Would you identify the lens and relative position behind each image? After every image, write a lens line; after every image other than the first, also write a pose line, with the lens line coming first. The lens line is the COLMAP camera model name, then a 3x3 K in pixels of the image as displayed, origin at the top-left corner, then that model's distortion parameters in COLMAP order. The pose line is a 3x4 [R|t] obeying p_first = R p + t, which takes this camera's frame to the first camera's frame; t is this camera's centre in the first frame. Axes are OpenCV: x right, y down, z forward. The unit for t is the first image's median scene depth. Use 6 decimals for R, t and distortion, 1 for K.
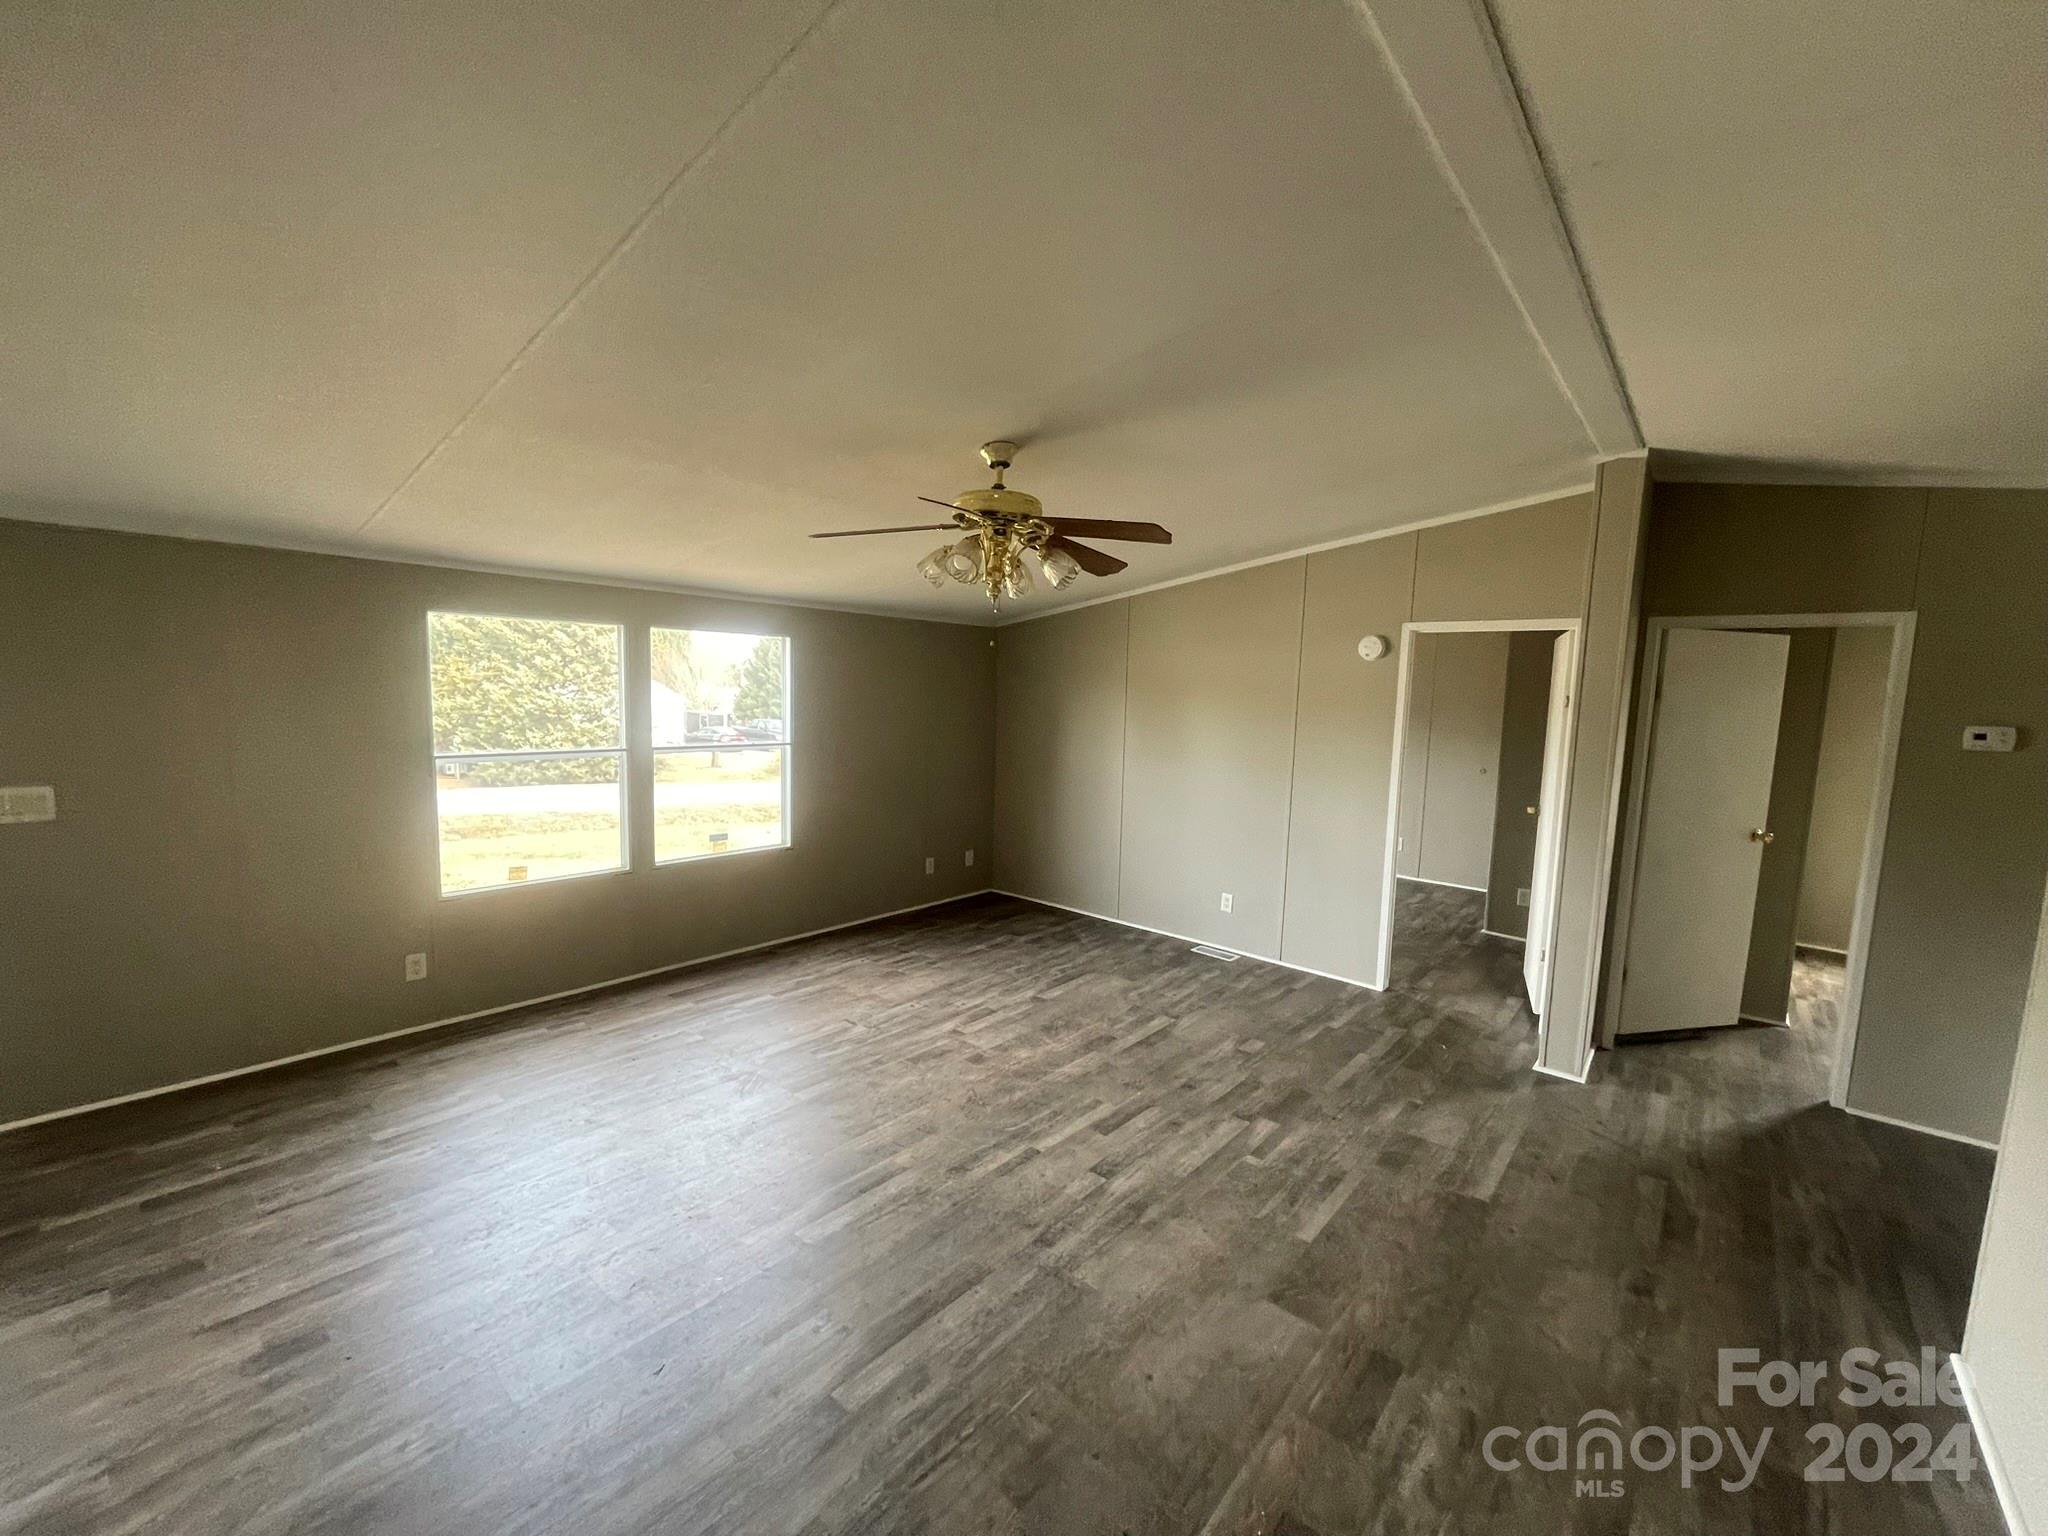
lens RADIAL K [[831.4, 0, 1024.4], [0, 831.4, 765.2], [0, 0, 1]] dist [-0.004899, 0.001504]
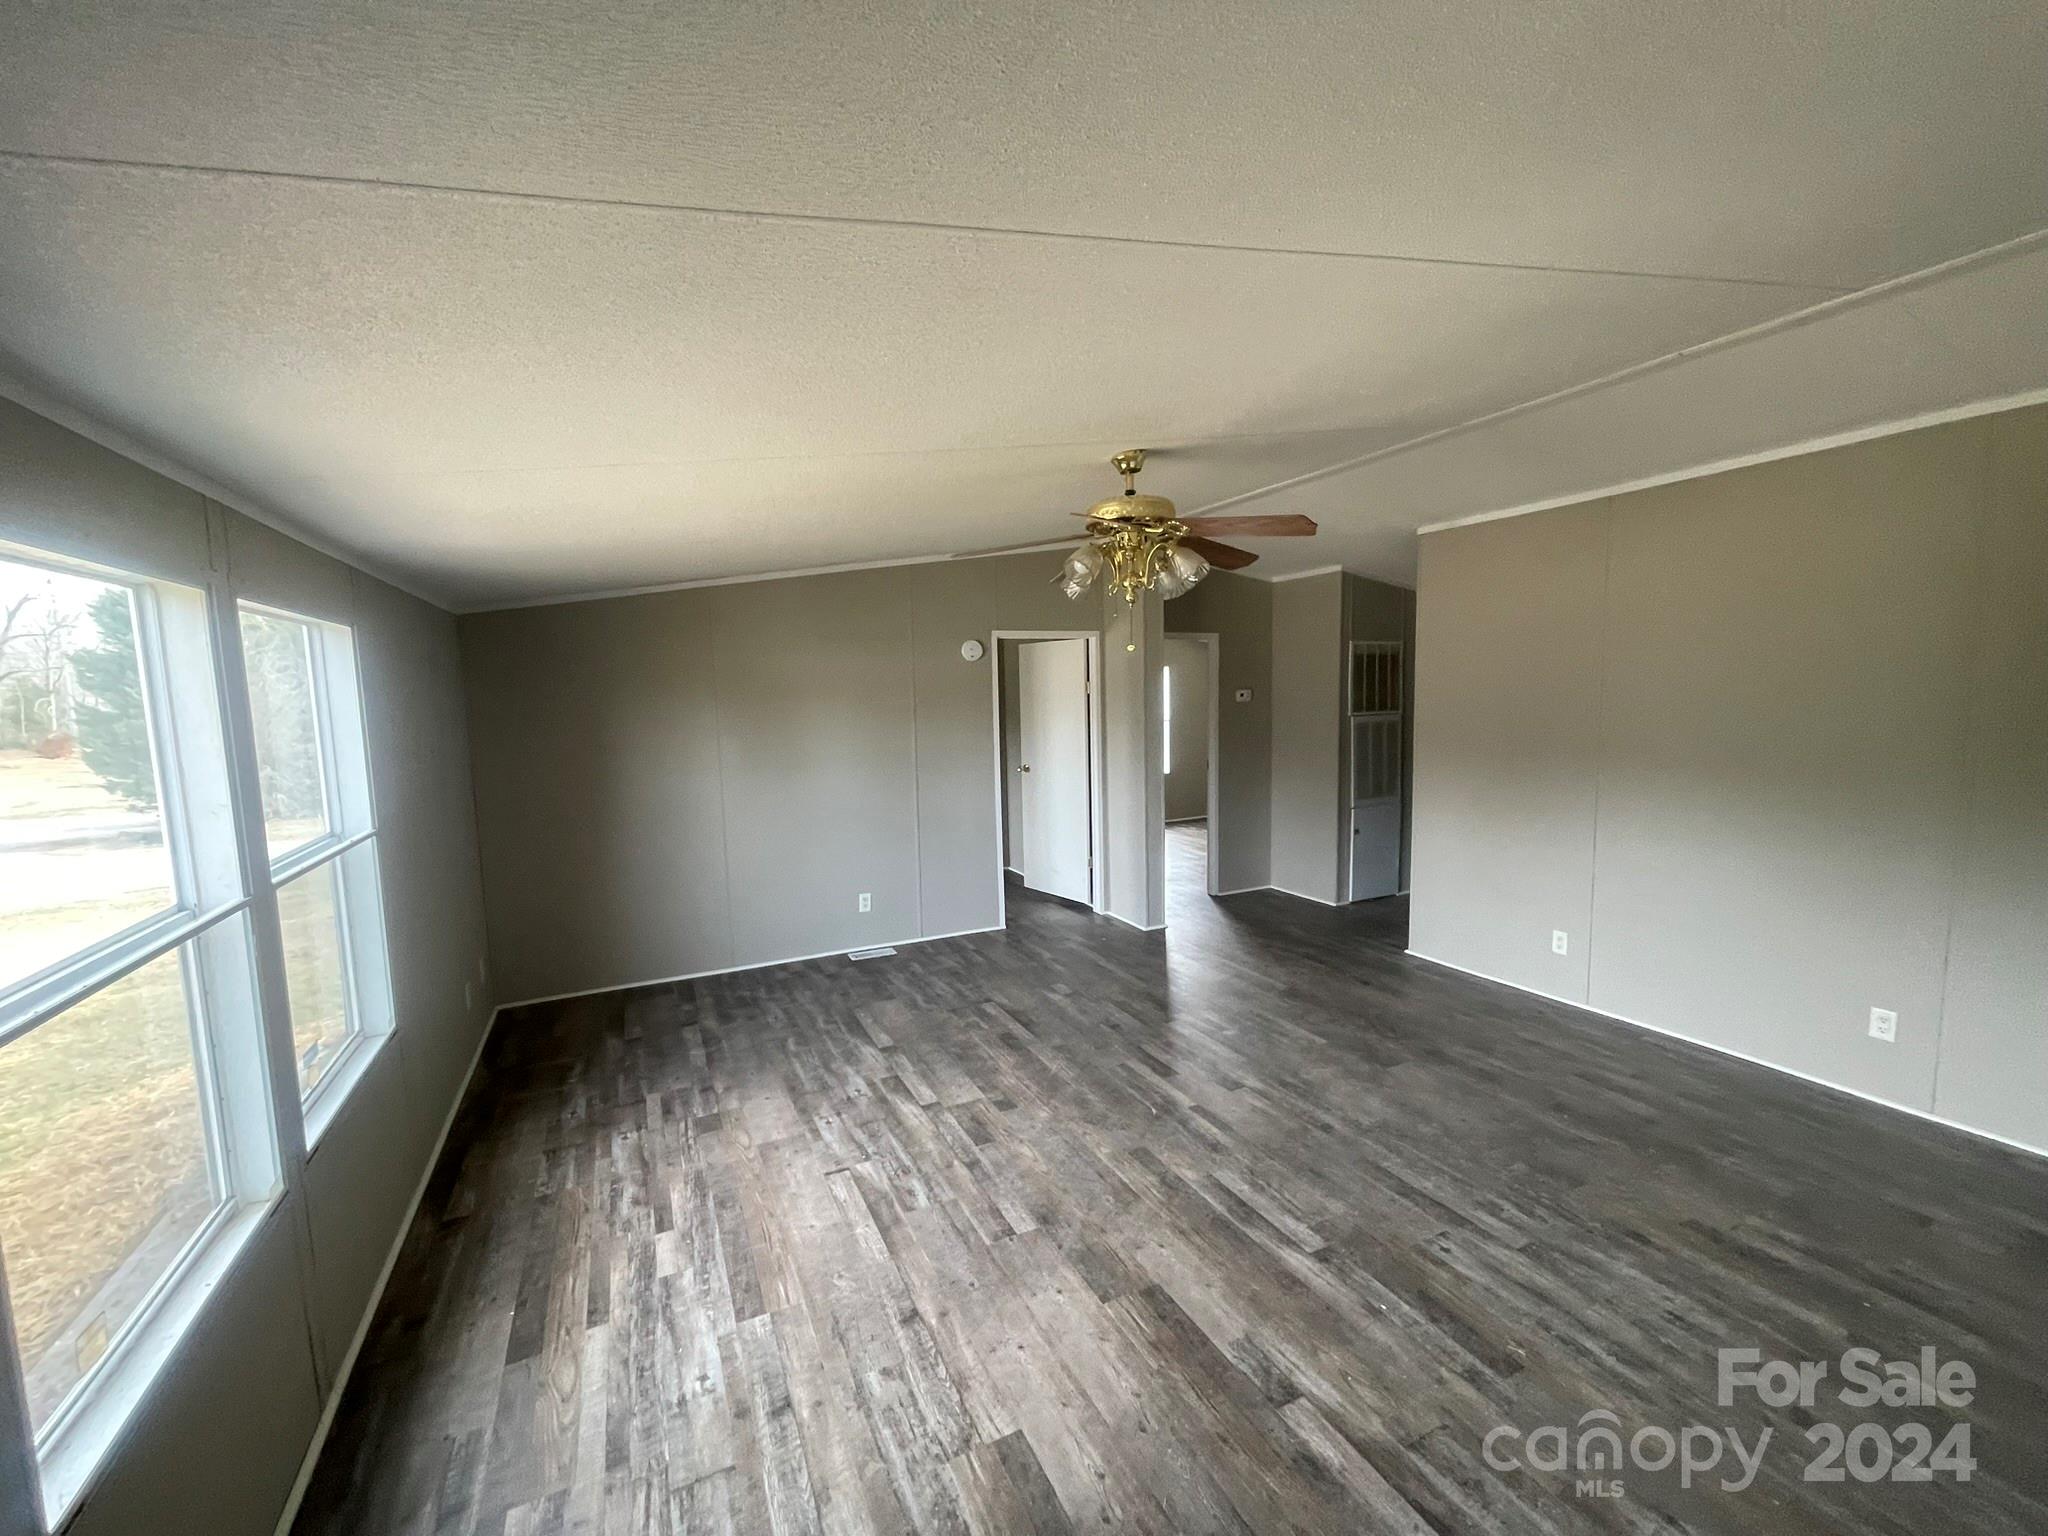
lens RADIAL K [[831.4, 0, 1016.7], [0, 831.4, 769.8], [0, 0, 1]] dist [-0.004899, 0.001504]
pose [[0.396780, -0.133063, 0.908218, -0.685430], [0.125558, 0.988005, 0.089899, -0.073247], [-0.909286, 0.078364, 0.408728, 0.485996]]
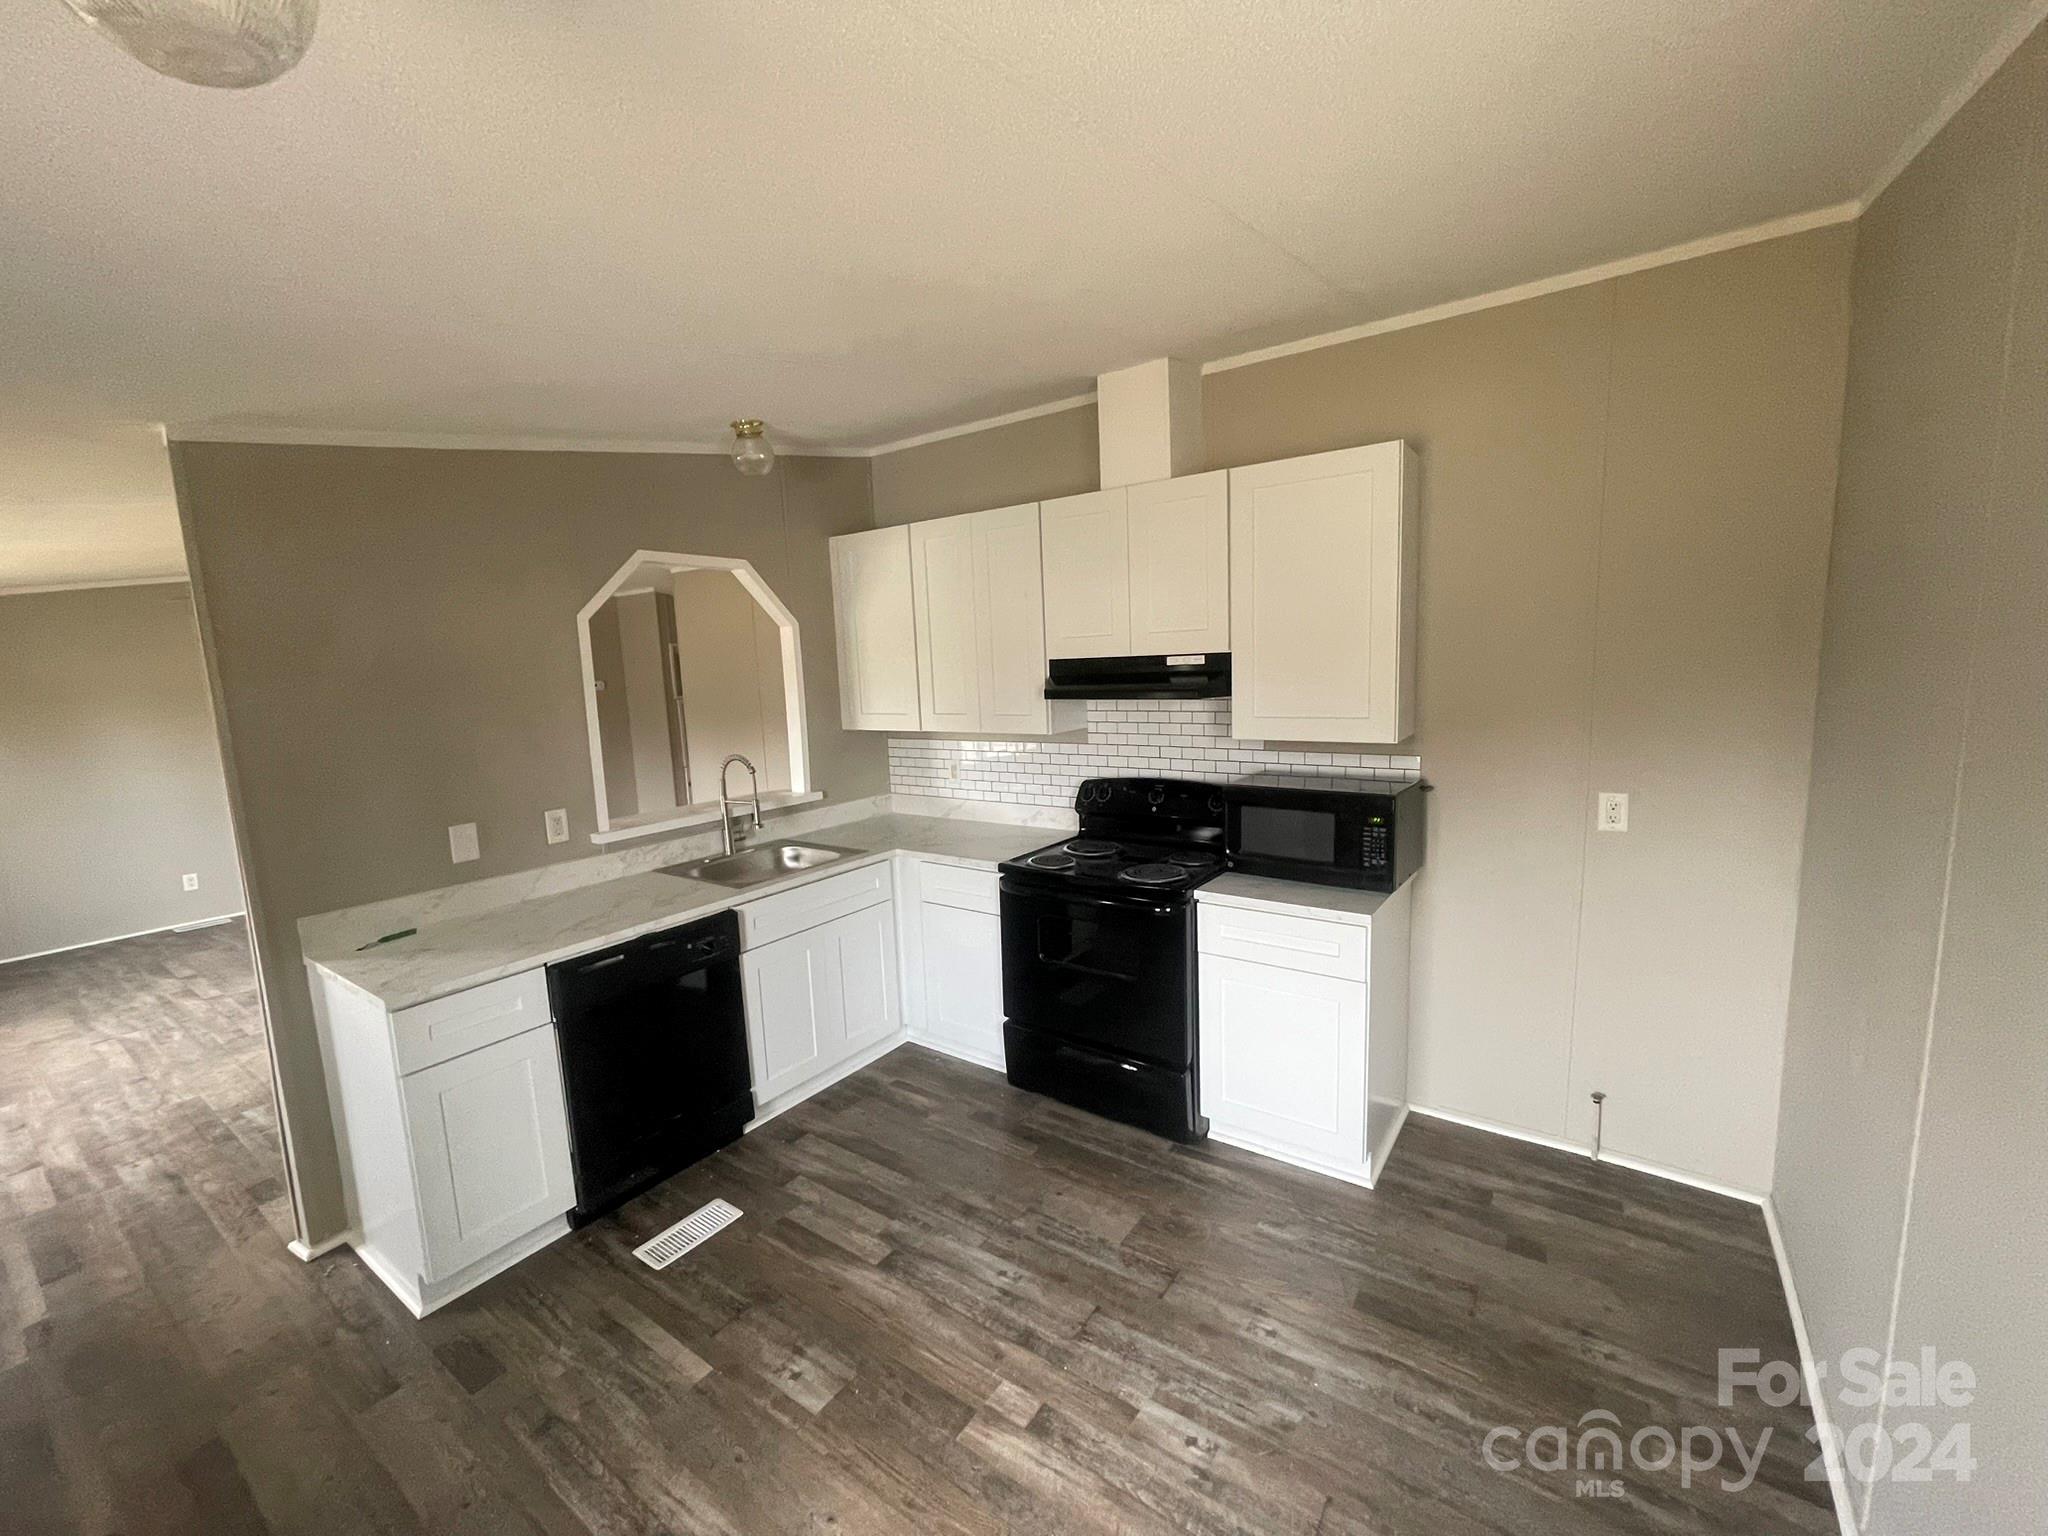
lens RADIAL K [[831.4, 0, 1026.5], [0, 831.4, 769.9], [0, 0, 1]] dist [-0.004899, 0.001504]
pose [[-0.105126, -0.163953, 0.980851, -1.148767], [0.135855, 0.974701, 0.177485, -0.037233], [-0.985136, 0.151911, -0.080192, -0.073523]]
